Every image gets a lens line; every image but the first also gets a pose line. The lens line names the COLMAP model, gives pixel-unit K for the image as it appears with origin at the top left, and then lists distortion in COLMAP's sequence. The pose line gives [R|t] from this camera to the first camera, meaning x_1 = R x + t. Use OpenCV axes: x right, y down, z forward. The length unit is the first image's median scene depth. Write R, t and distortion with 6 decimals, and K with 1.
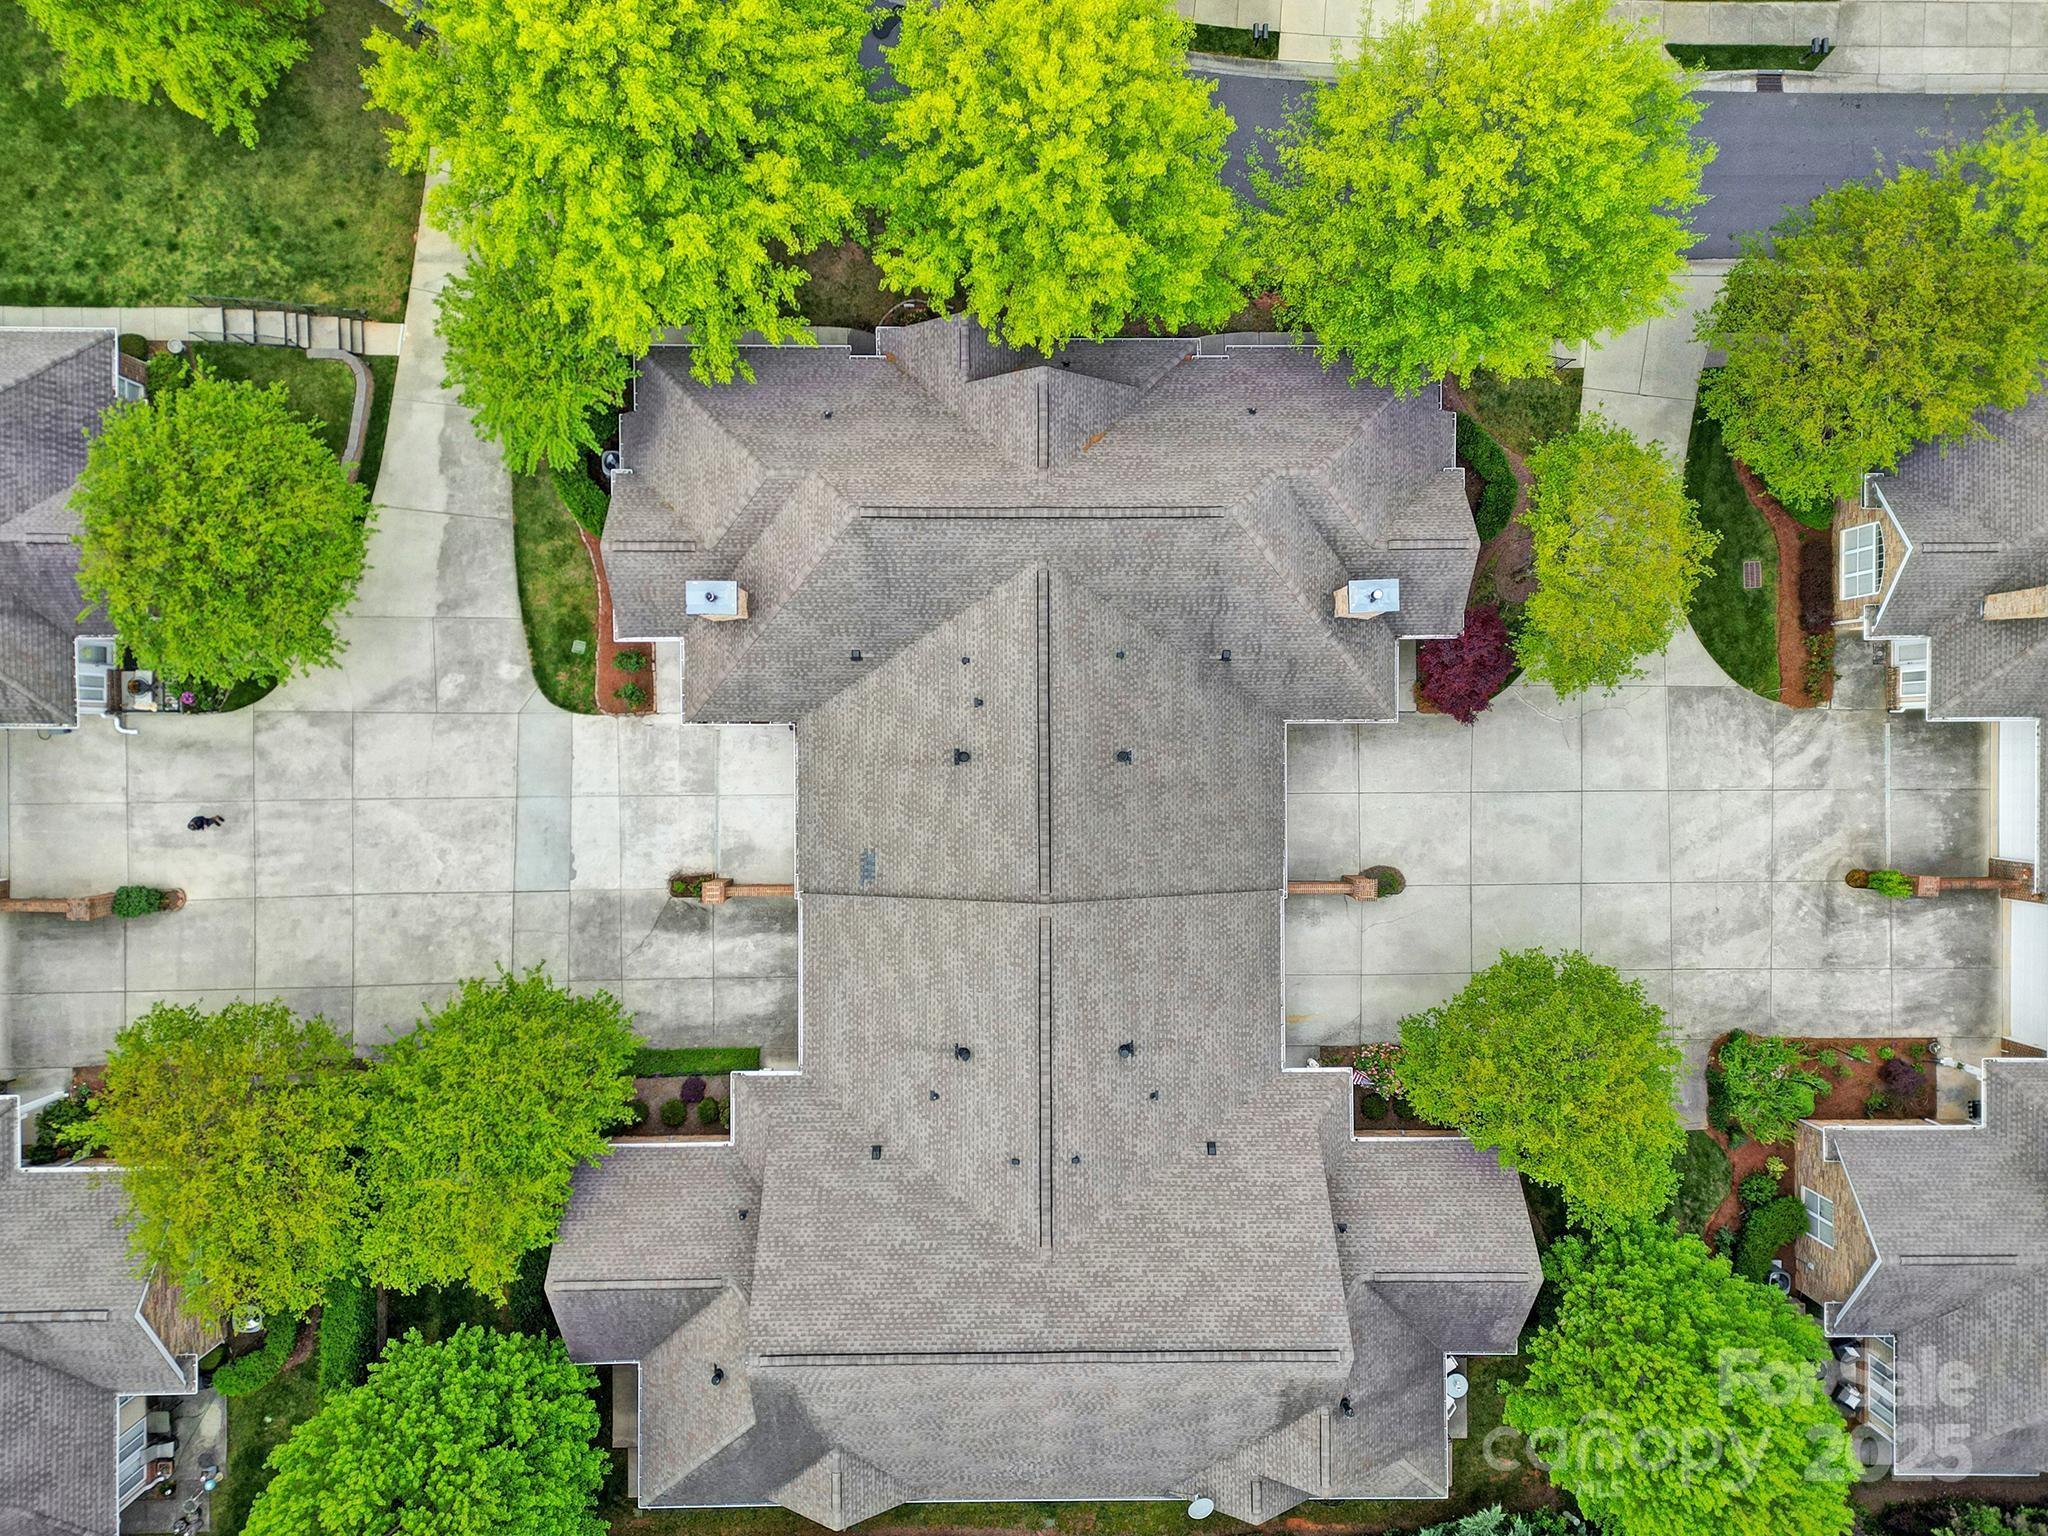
lens RADIAL K [[1480.7, 0, 1030.9], [0, 1480.7, 769.5], [0, 0, 1]] dist [0.078473, -0.001918]
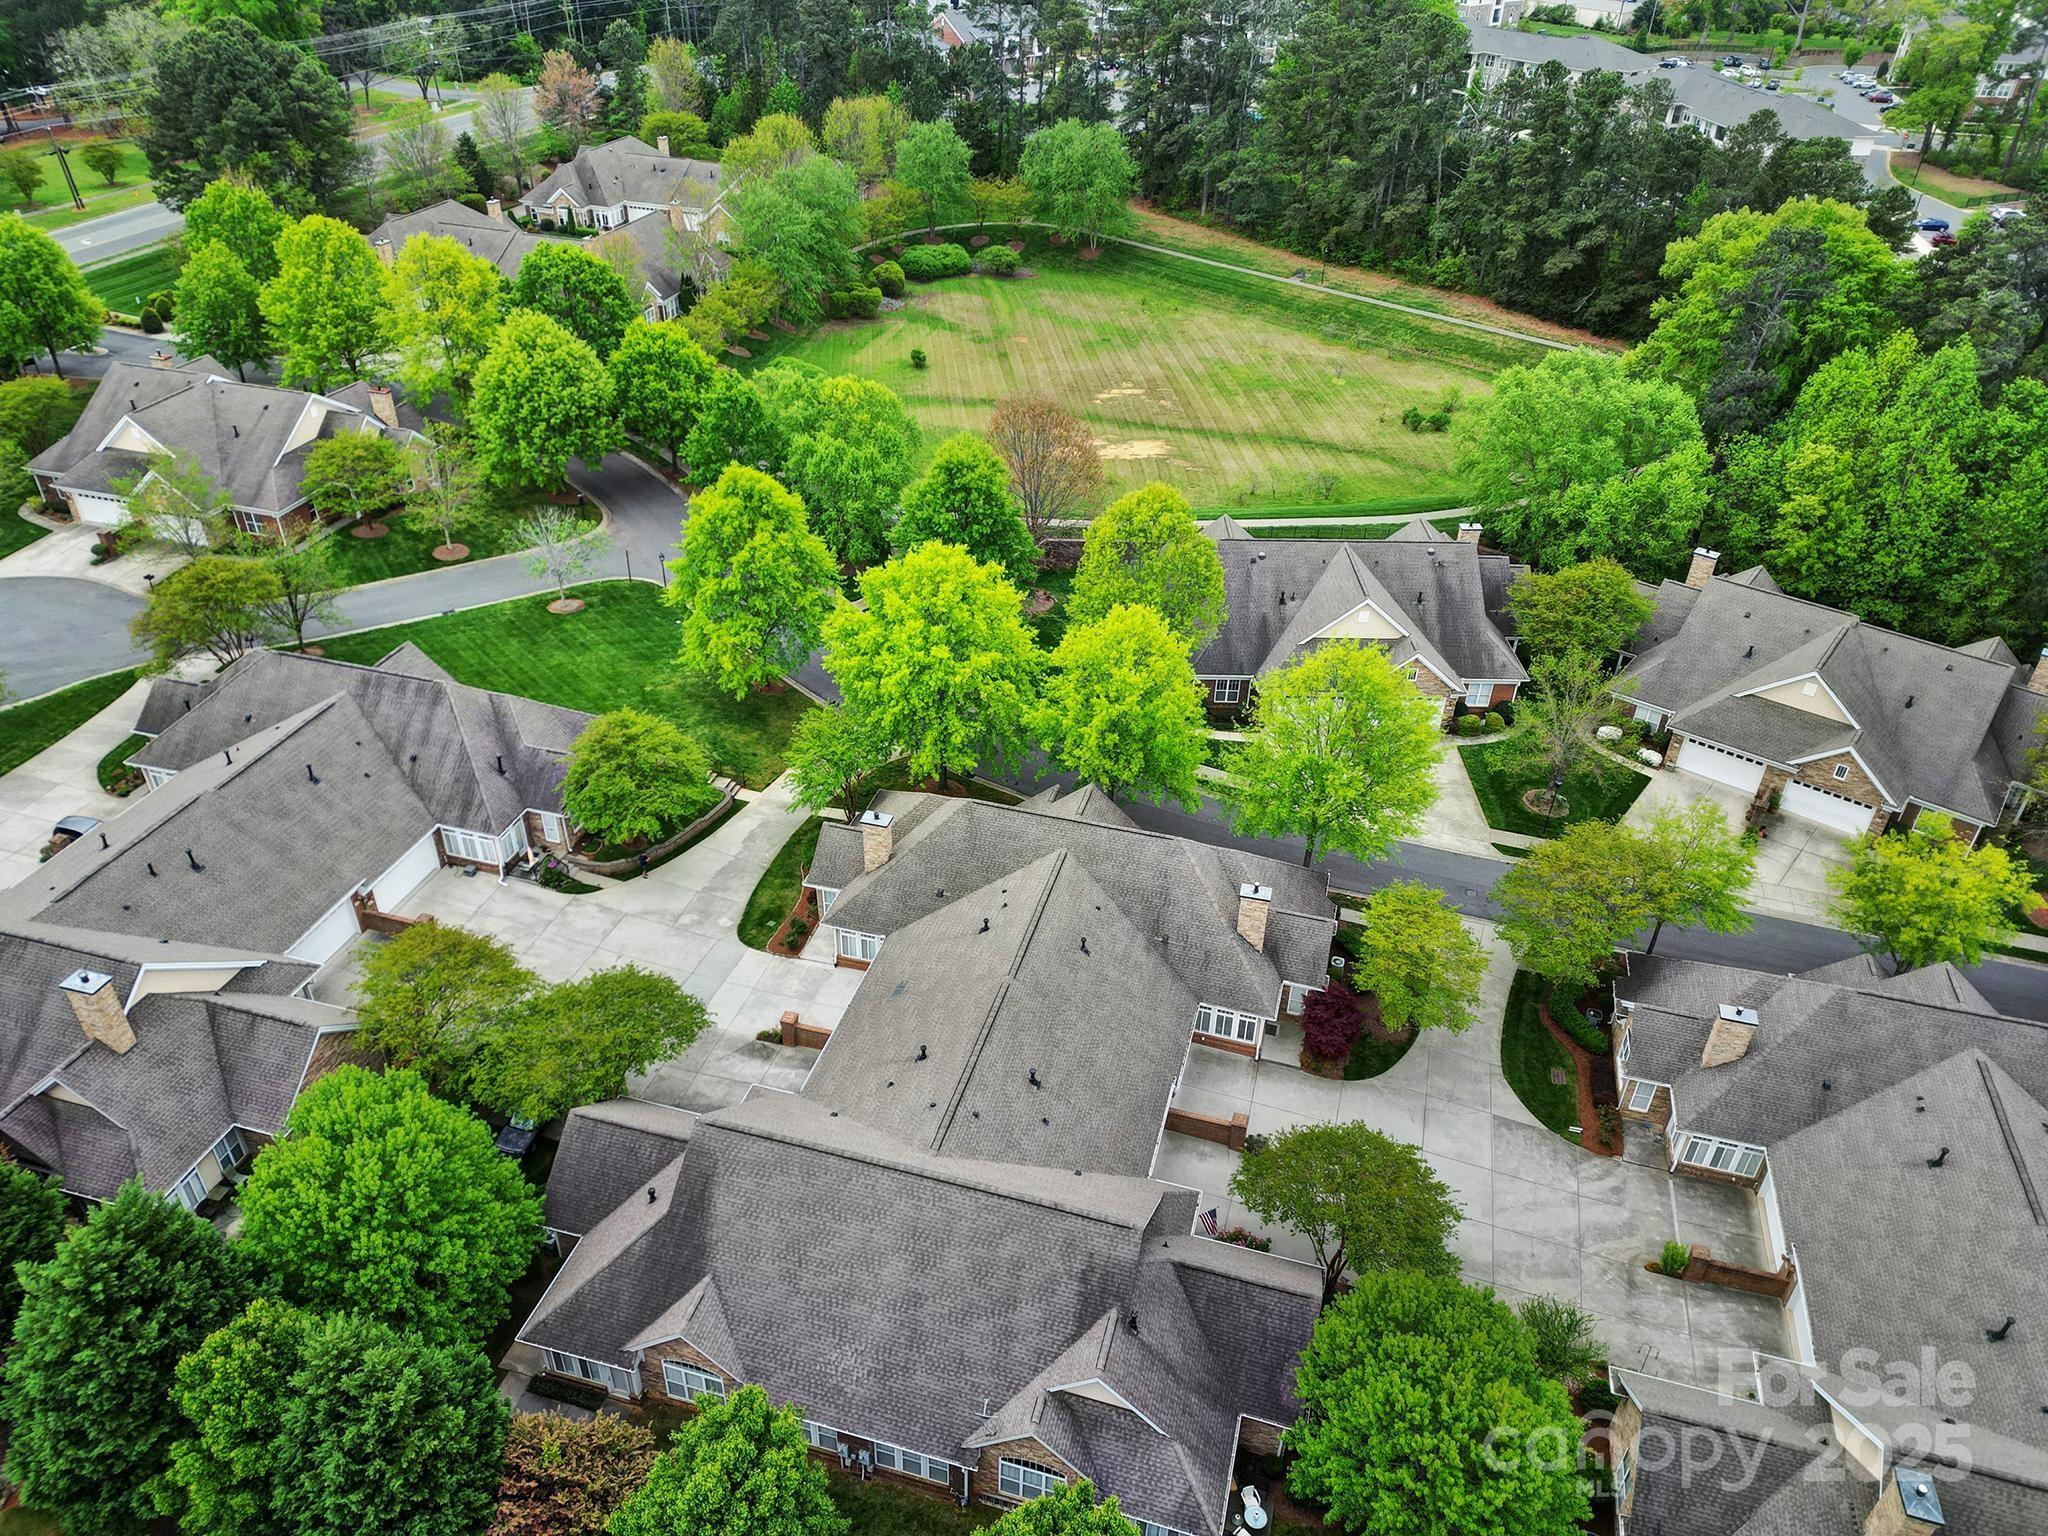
lens RADIAL K [[1480.7, 0, 1020.8], [0, 1480.7, 769.3], [0, 0, 1]] dist [0.078473, -0.001918]
pose [[0.960100, 0.152872, -0.234177, 0.296138], [-0.279594, 0.506851, -0.815432, 1.047981], [-0.005963, 0.848370, 0.529370, 0.026614]]
